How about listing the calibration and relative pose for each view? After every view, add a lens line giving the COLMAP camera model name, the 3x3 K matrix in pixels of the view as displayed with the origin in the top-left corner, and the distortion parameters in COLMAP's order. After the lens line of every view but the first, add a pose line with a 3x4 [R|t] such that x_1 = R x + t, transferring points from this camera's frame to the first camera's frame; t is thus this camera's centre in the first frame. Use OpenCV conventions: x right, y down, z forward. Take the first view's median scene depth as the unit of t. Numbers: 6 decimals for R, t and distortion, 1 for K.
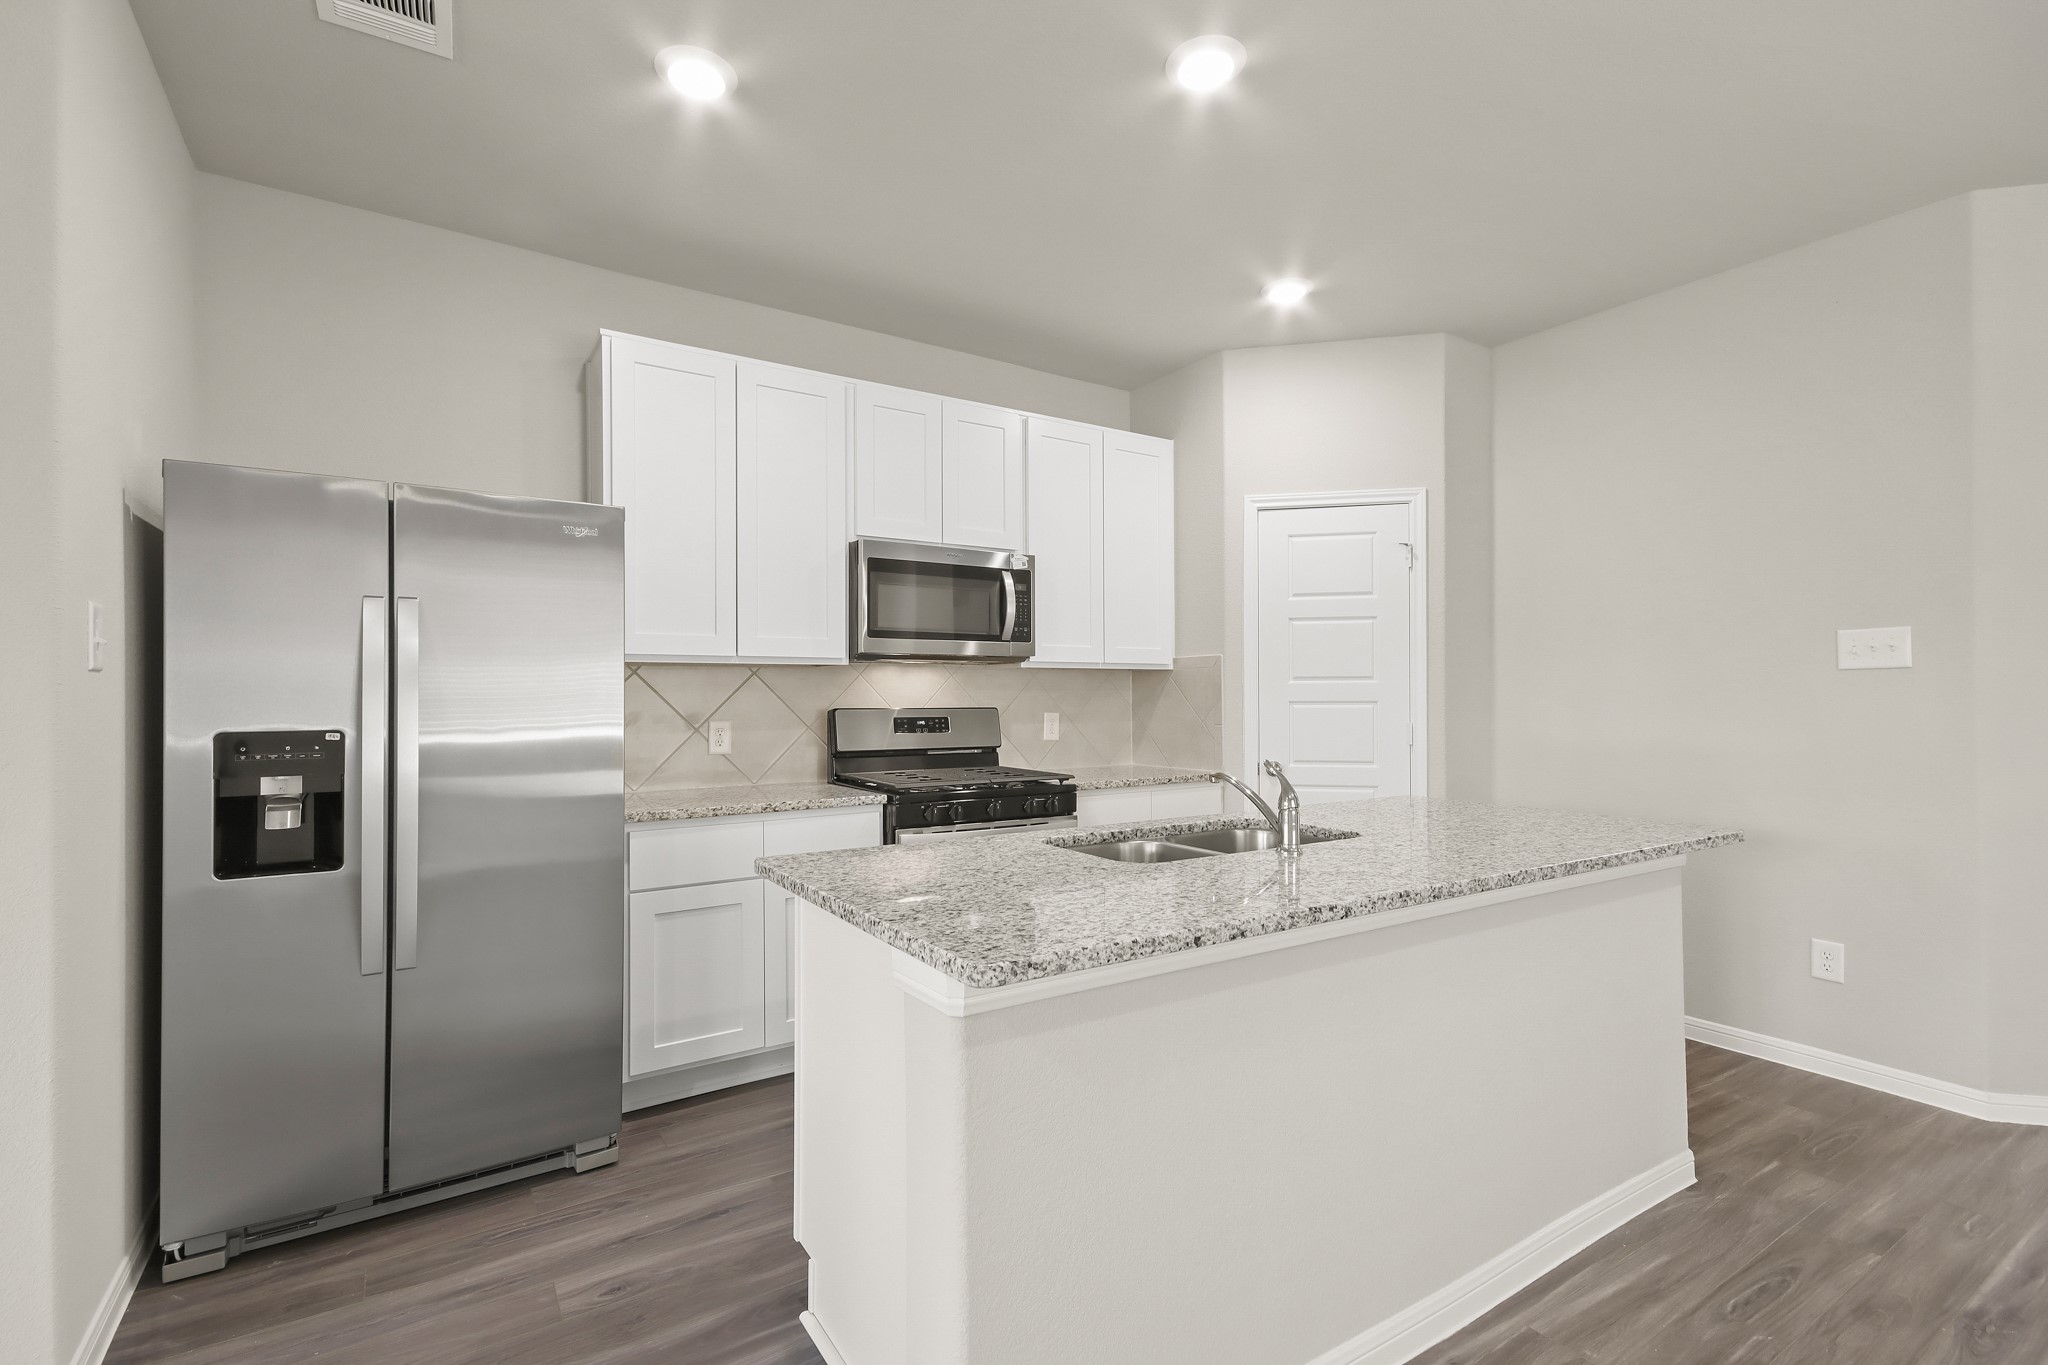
lens RADIAL K [[948.8, 0, 1023.0], [0, 948.8, 691.6], [0, 0, 1]] dist [-0.001410, 0.000174]
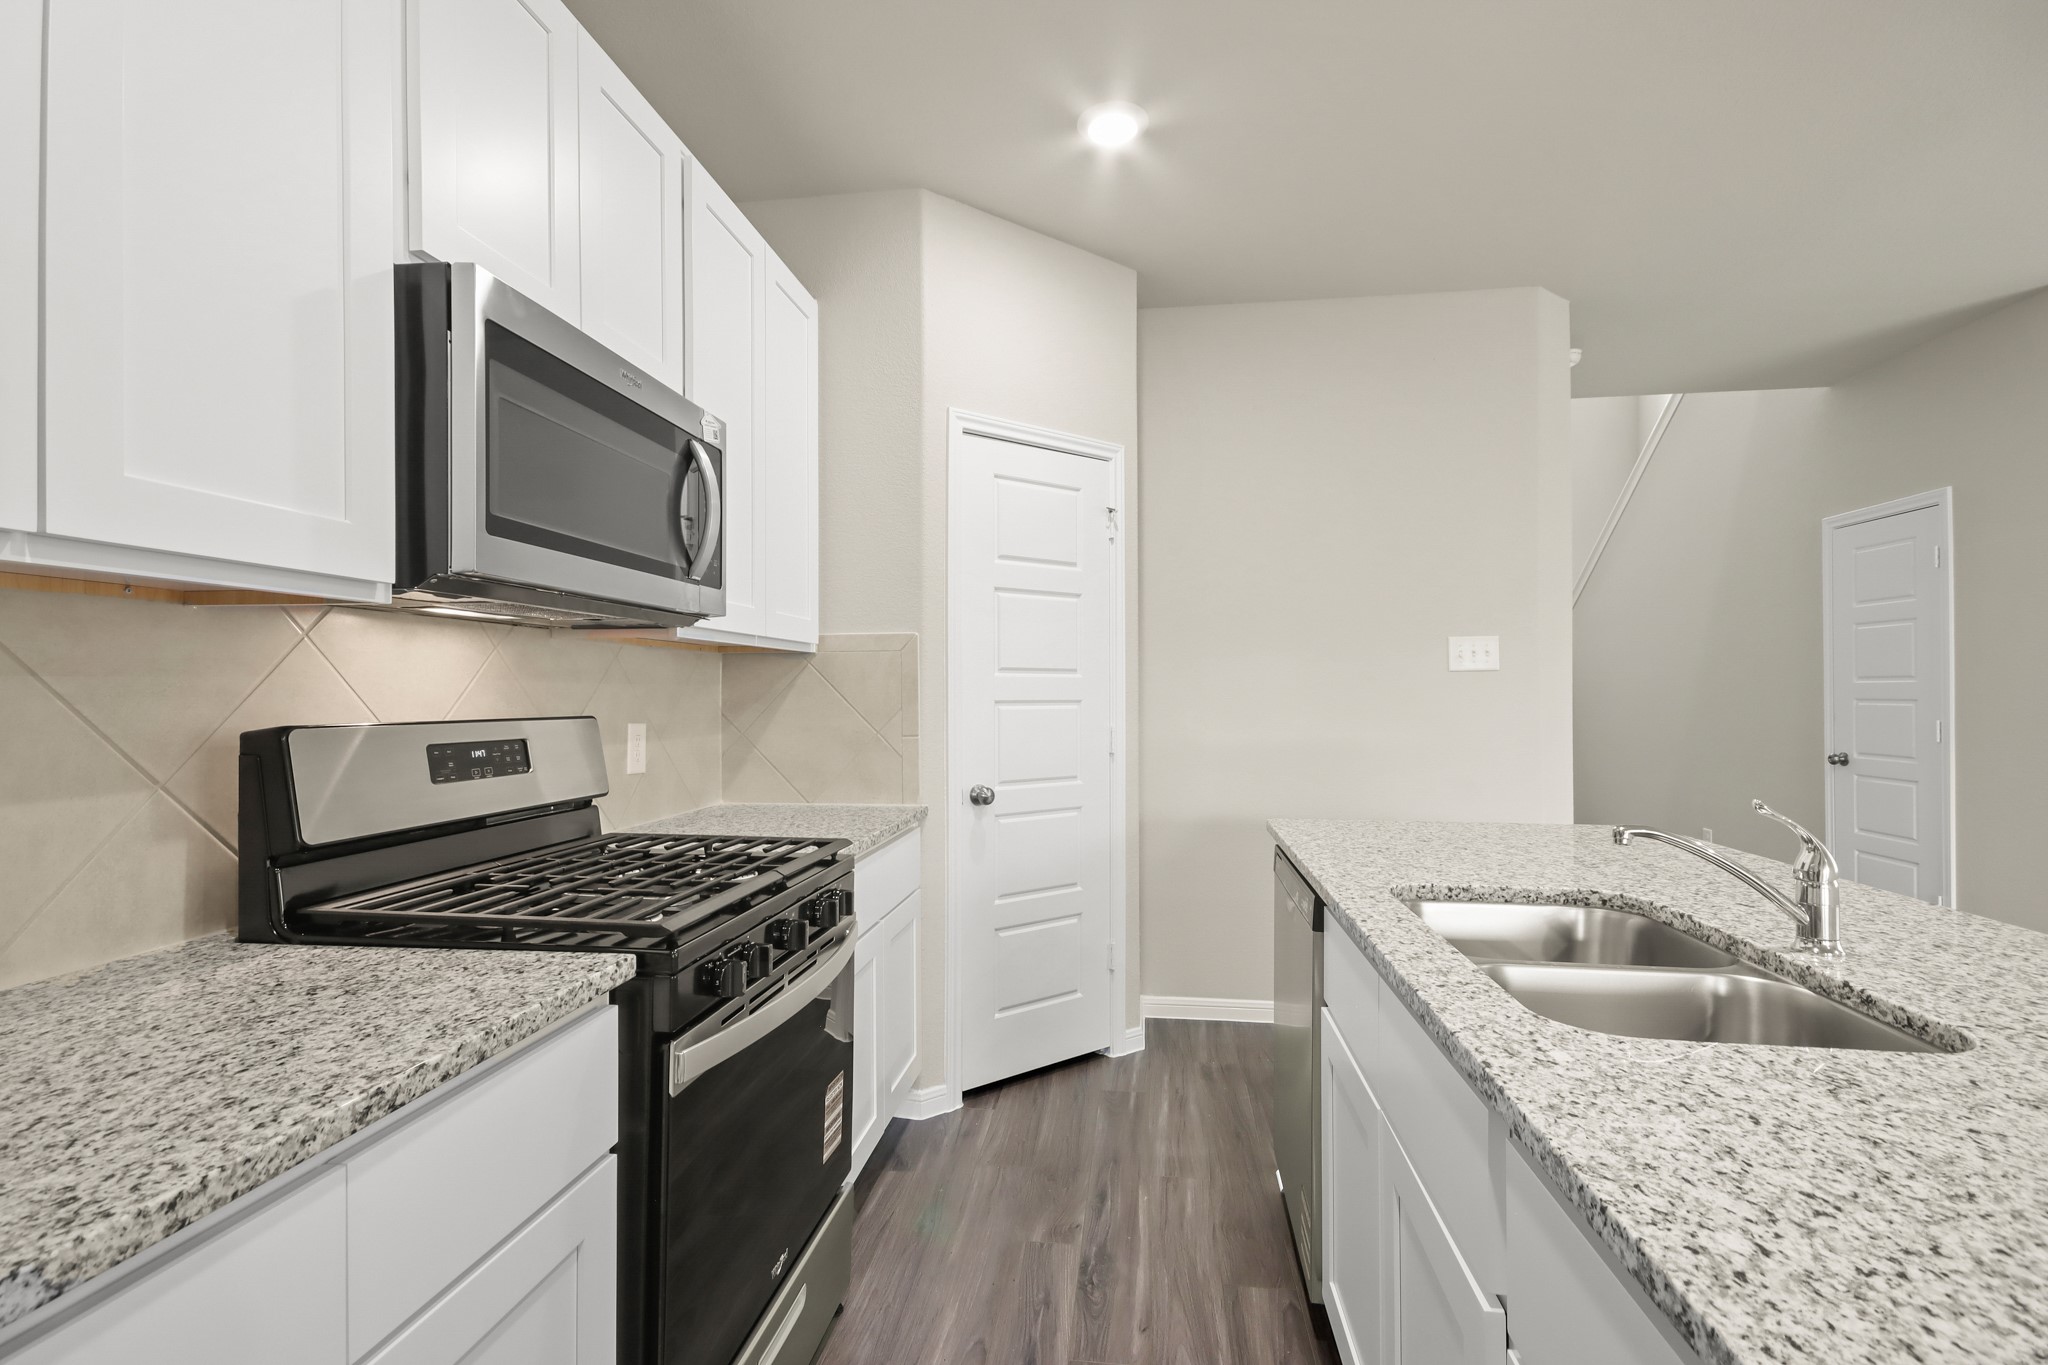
lens RADIAL K [[948.8, 0, 1032.2], [0, 948.8, 684.7], [0, 0, 1]] dist [-0.001410, 0.000174]
pose [[0.648494, 0.009157, 0.761164, -0.270899], [-0.004288, 0.999956, -0.008376, 0.003614], [-0.761207, 0.002168, 0.648505, 0.527558]]
